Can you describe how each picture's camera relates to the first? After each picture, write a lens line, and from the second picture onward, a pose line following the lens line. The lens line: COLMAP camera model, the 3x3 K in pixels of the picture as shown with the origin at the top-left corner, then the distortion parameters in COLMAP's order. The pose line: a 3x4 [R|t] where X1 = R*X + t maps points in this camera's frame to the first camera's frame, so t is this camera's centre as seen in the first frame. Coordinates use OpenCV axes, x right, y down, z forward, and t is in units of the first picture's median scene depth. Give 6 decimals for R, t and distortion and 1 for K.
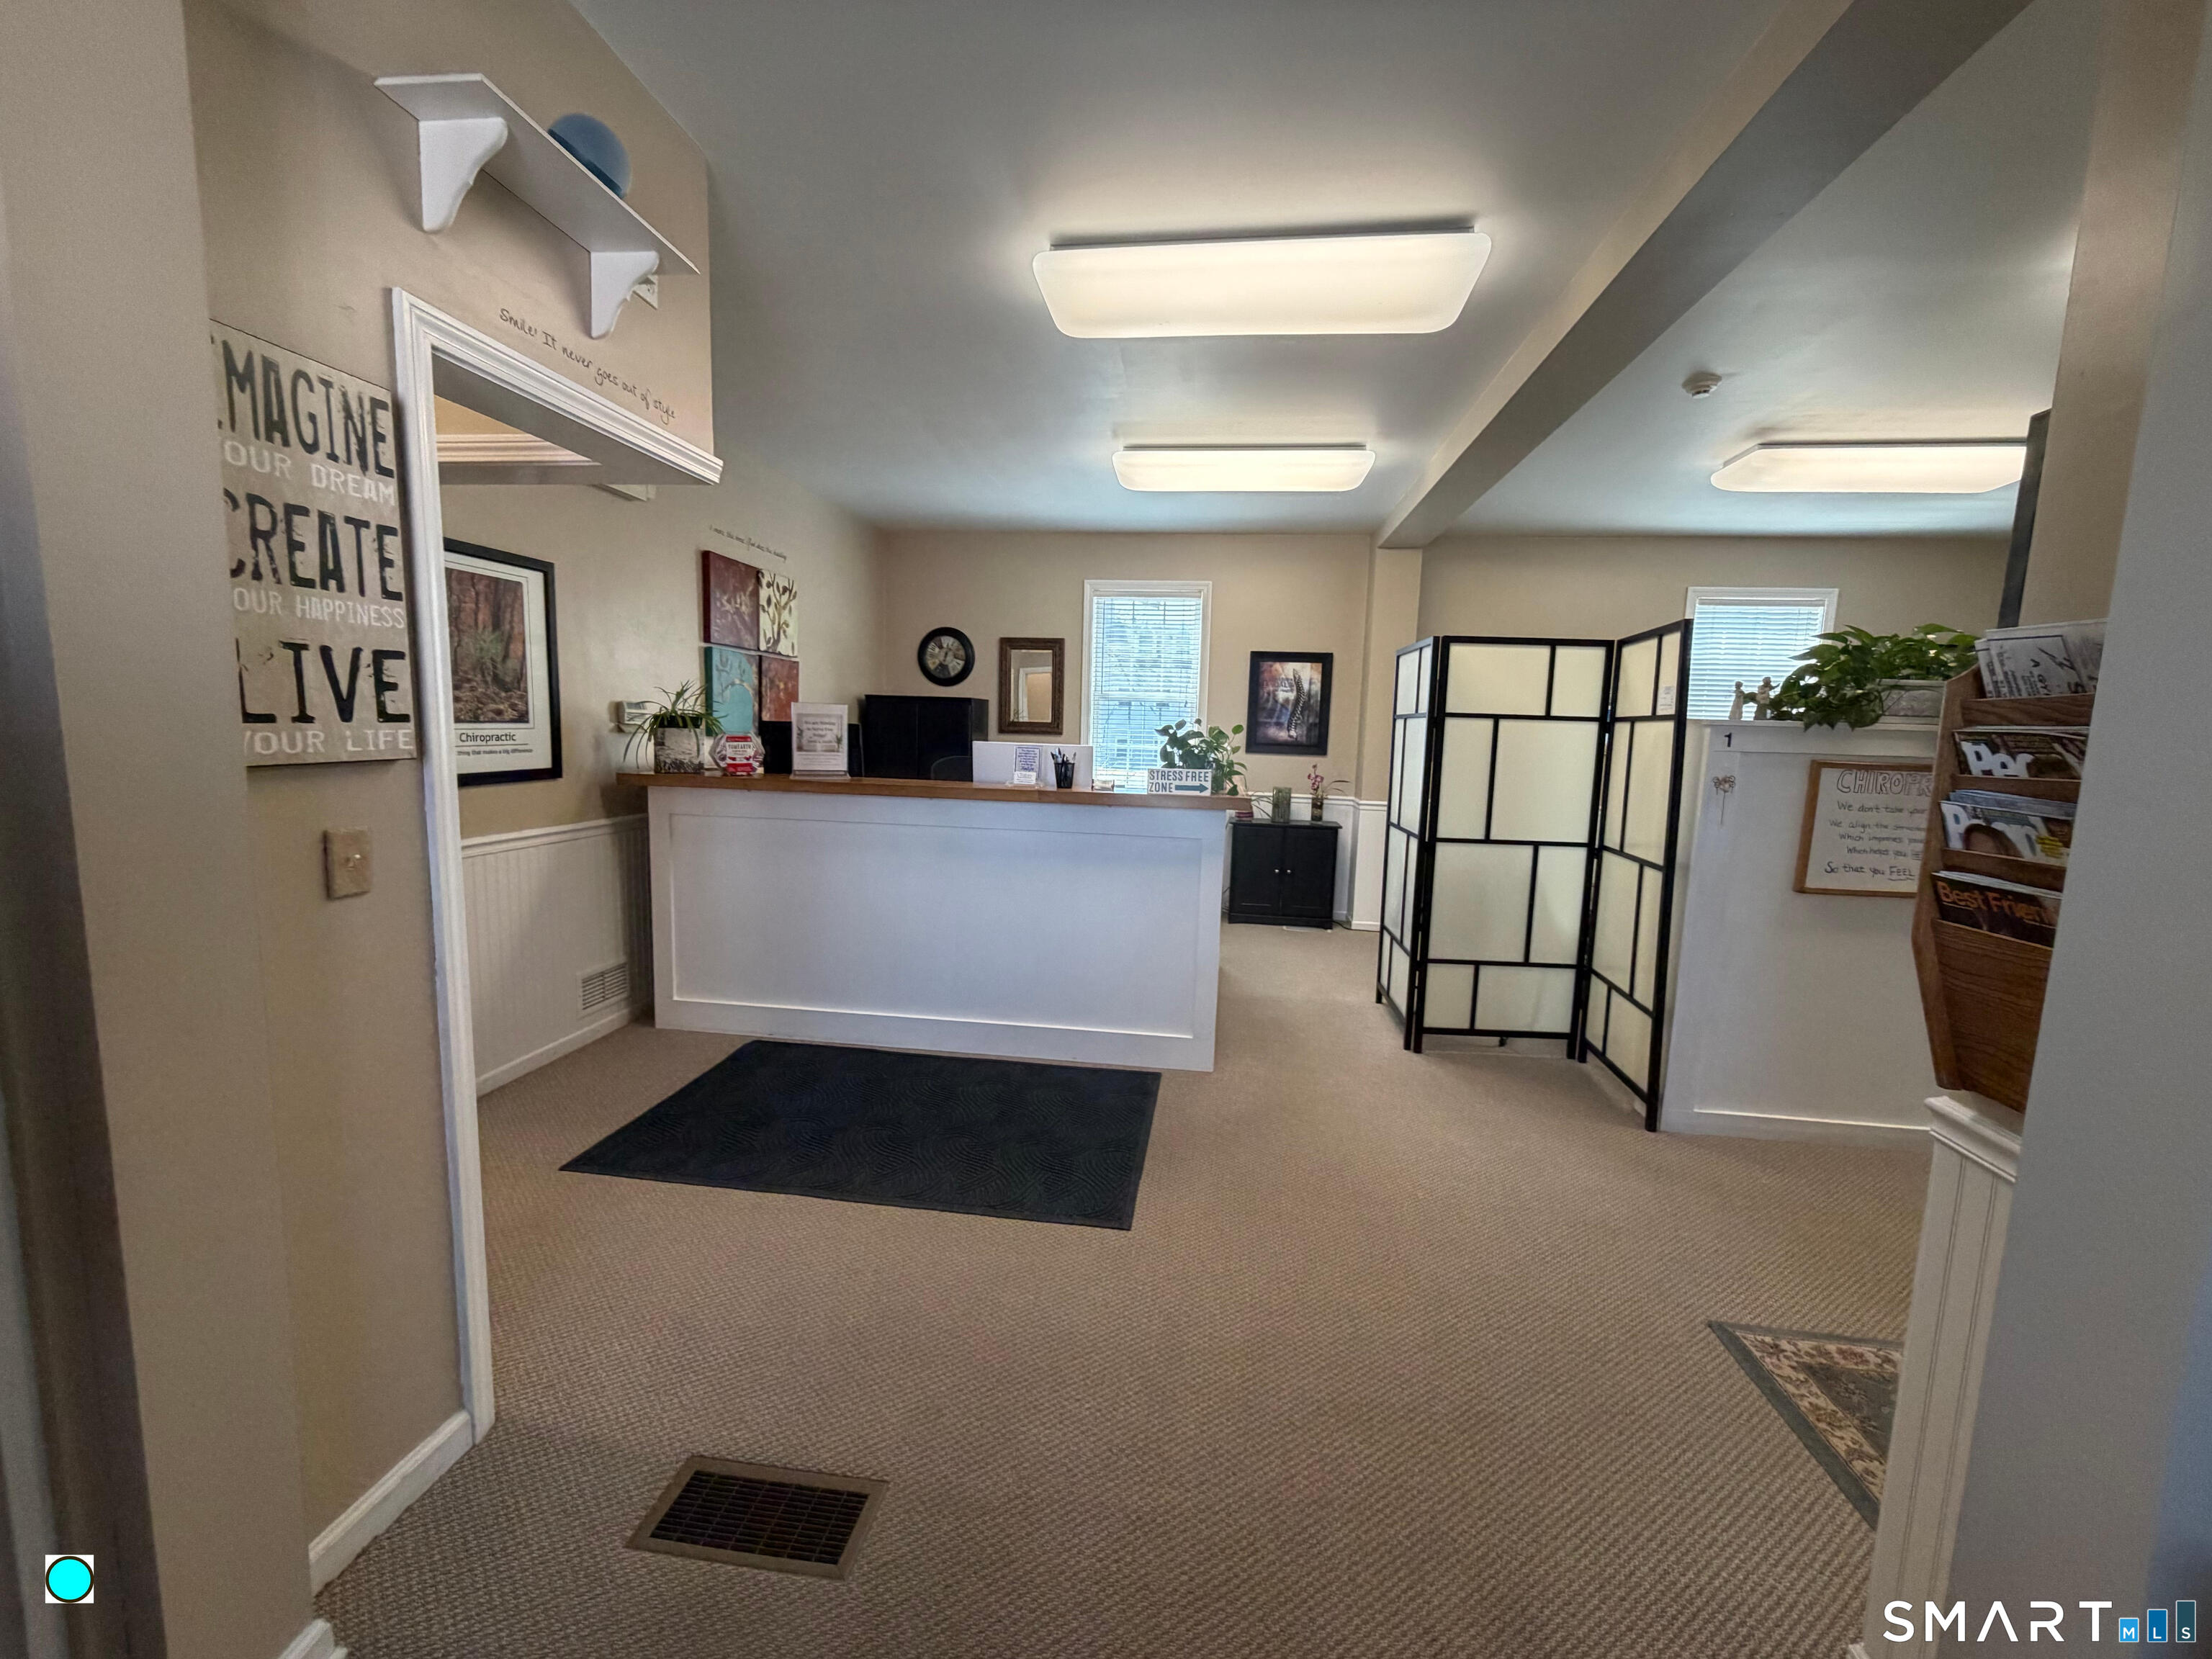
lens RADIAL K [[877.8, 0, 1114.0], [0, 877.8, 827.0], [0, 0, 1]] dist [-0.002908, 0.001046]
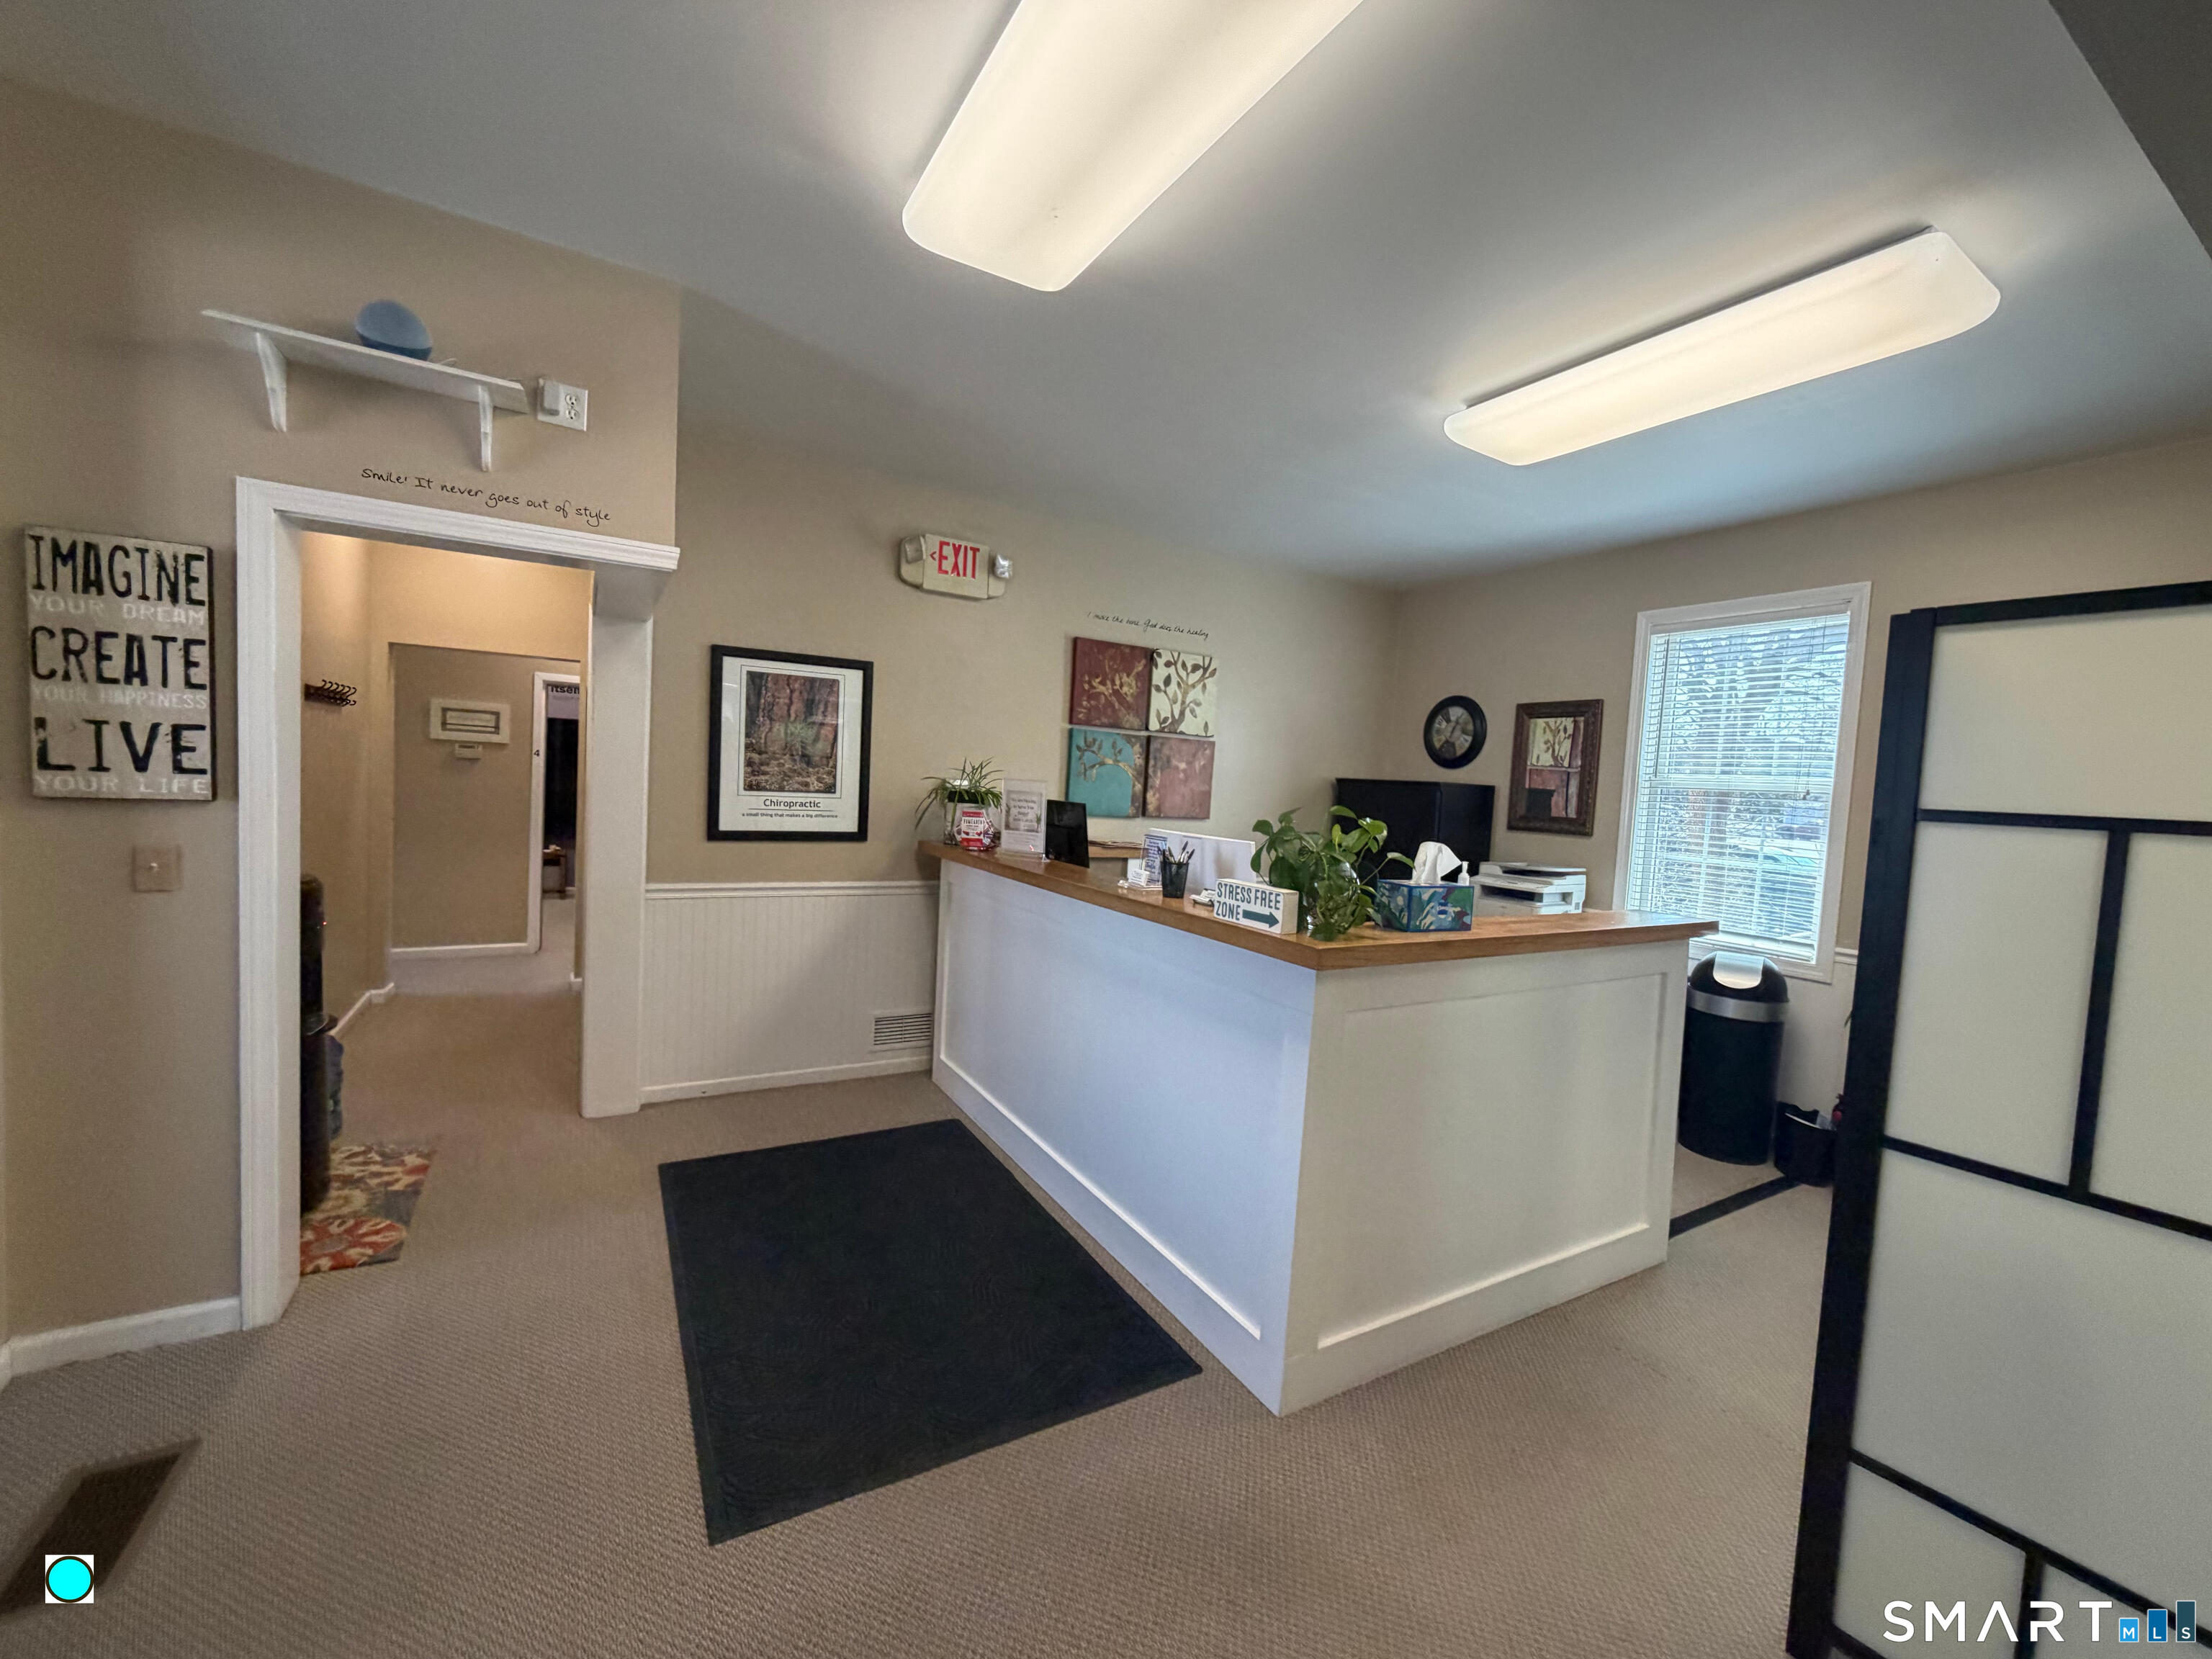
lens RADIAL K [[877.8, 0, 1111.6], [0, 877.8, 829.7], [0, 0, 1]] dist [-0.002908, 0.001046]
pose [[0.611159, 0.047839, -0.790061, 0.554083], [-0.127148, 0.991142, -0.038342, -0.075167], [0.781229, 0.123888, 0.611828, 0.593616]]
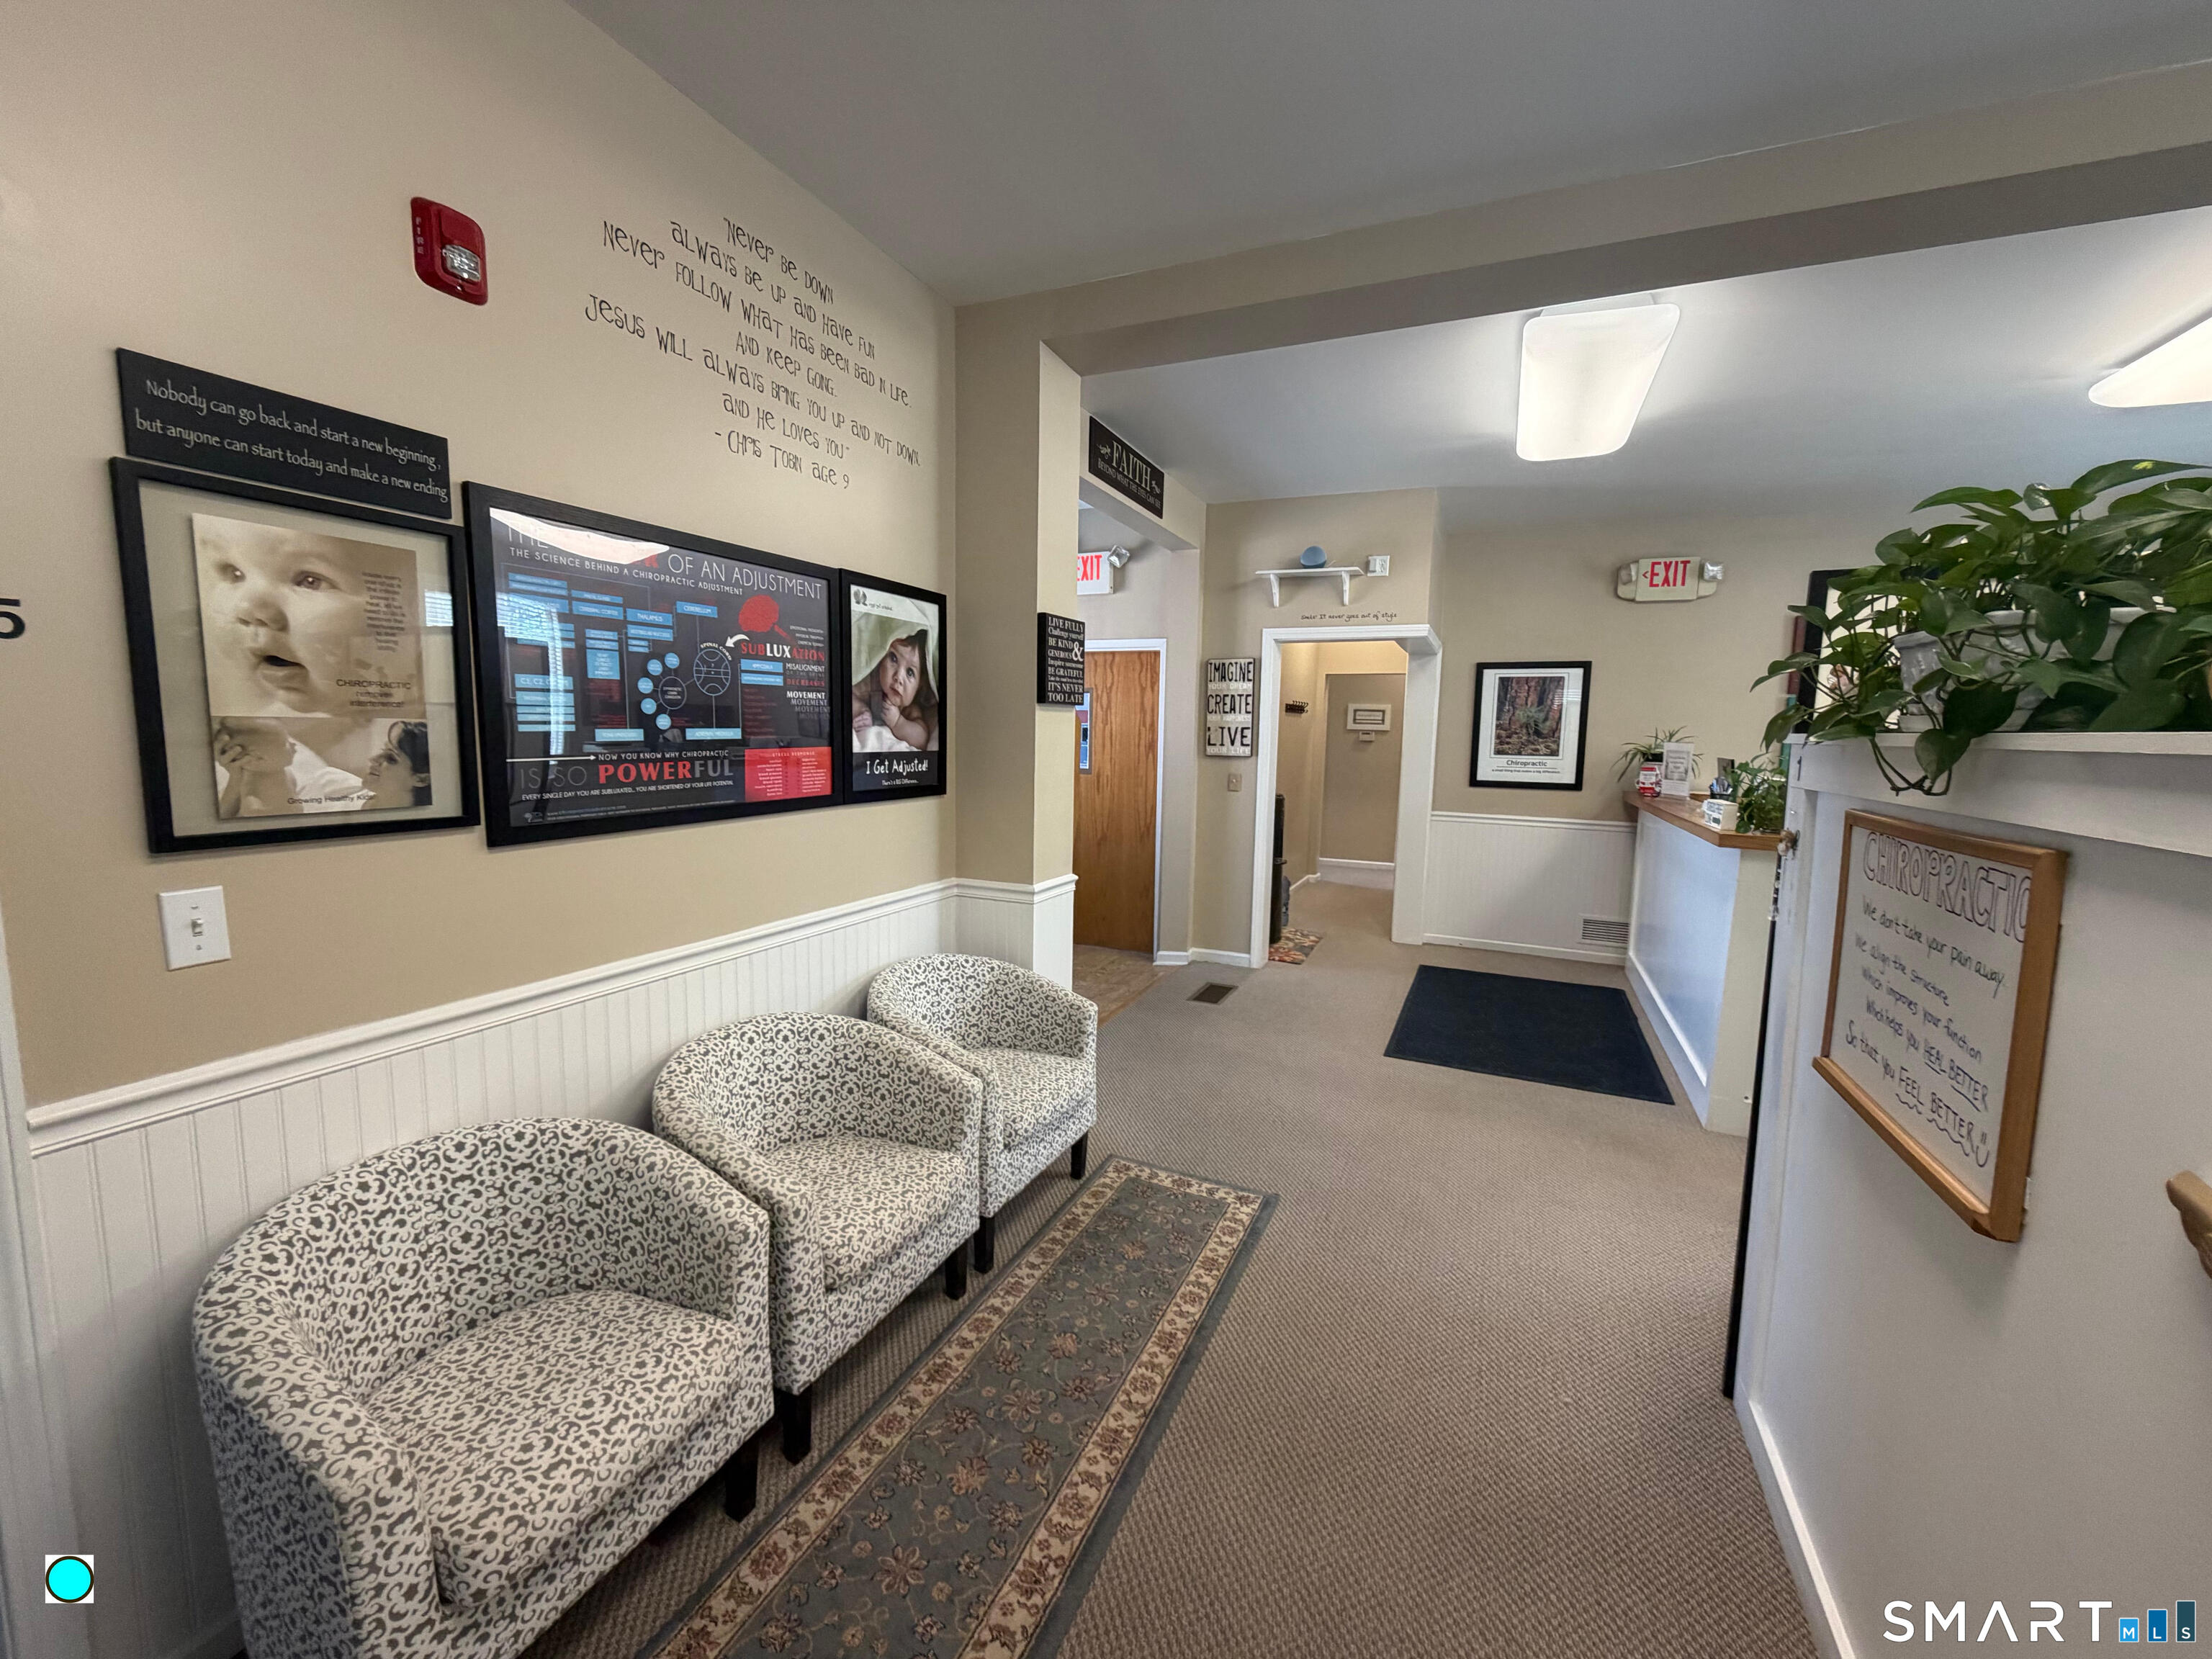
lens RADIAL K [[877.8, 0, 1110.9], [0, 877.8, 829.5], [0, 0, 1]] dist [-0.002908, 0.001046]
pose [[-0.291183, 0.073760, -0.953820, 1.326999], [-0.141332, 0.982766, 0.119145, -0.061270], [0.946170, 0.169498, -0.275741, 0.701522]]
